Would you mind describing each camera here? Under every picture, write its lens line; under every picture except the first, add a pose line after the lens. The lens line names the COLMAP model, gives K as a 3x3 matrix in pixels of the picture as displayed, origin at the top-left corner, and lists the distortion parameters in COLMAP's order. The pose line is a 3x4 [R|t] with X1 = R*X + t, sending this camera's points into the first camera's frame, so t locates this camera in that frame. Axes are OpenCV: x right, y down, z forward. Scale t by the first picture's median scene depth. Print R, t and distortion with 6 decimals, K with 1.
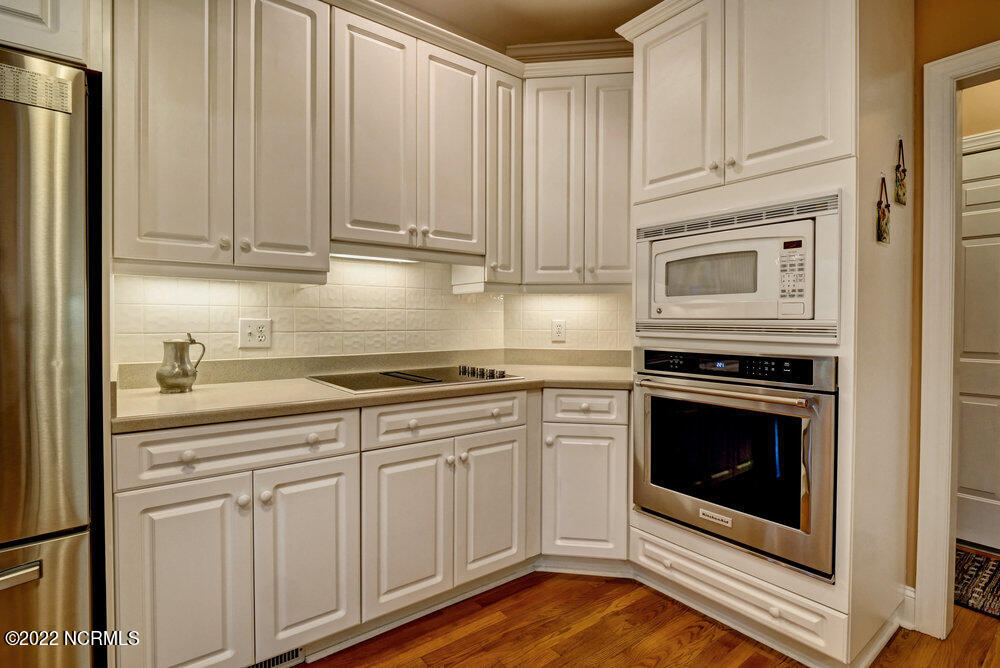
lens RADIAL K [[485.4, 0, 499.3], [0, 485.4, 329.5], [0, 0, 1]] dist [-0.012200, 0.001257]
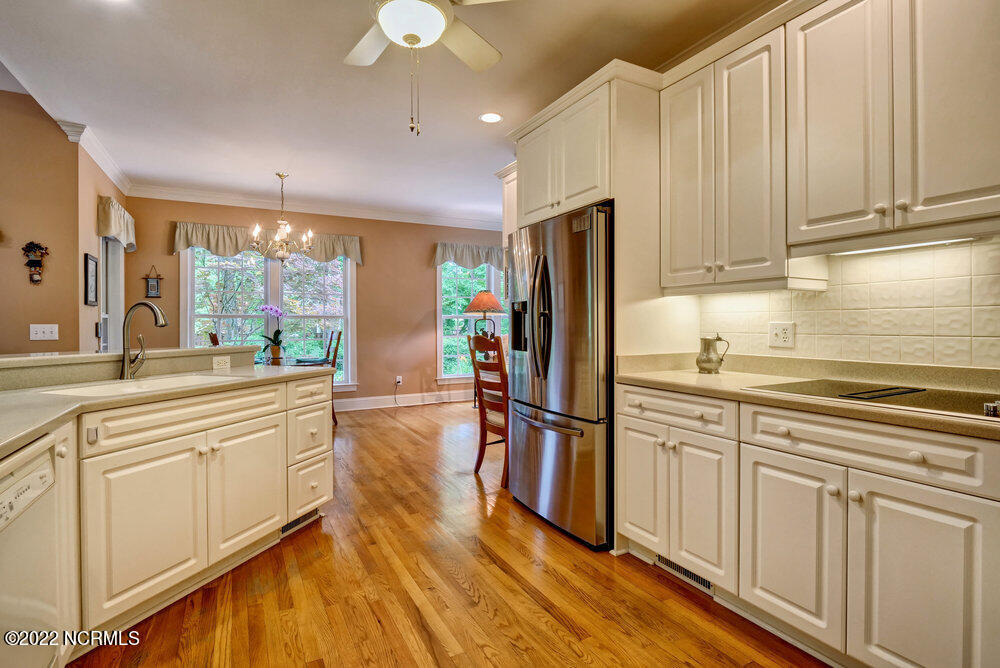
lens RADIAL K [[485.4, 0, 510.5], [0, 485.4, 335.9], [0, 0, 1]] dist [-0.012200, 0.001257]
pose [[-0.140031, 0.019891, -0.989947, 0.799551], [-0.015707, 0.999628, 0.022308, -0.005101], [0.990023, 0.018672, -0.139666, 0.574248]]
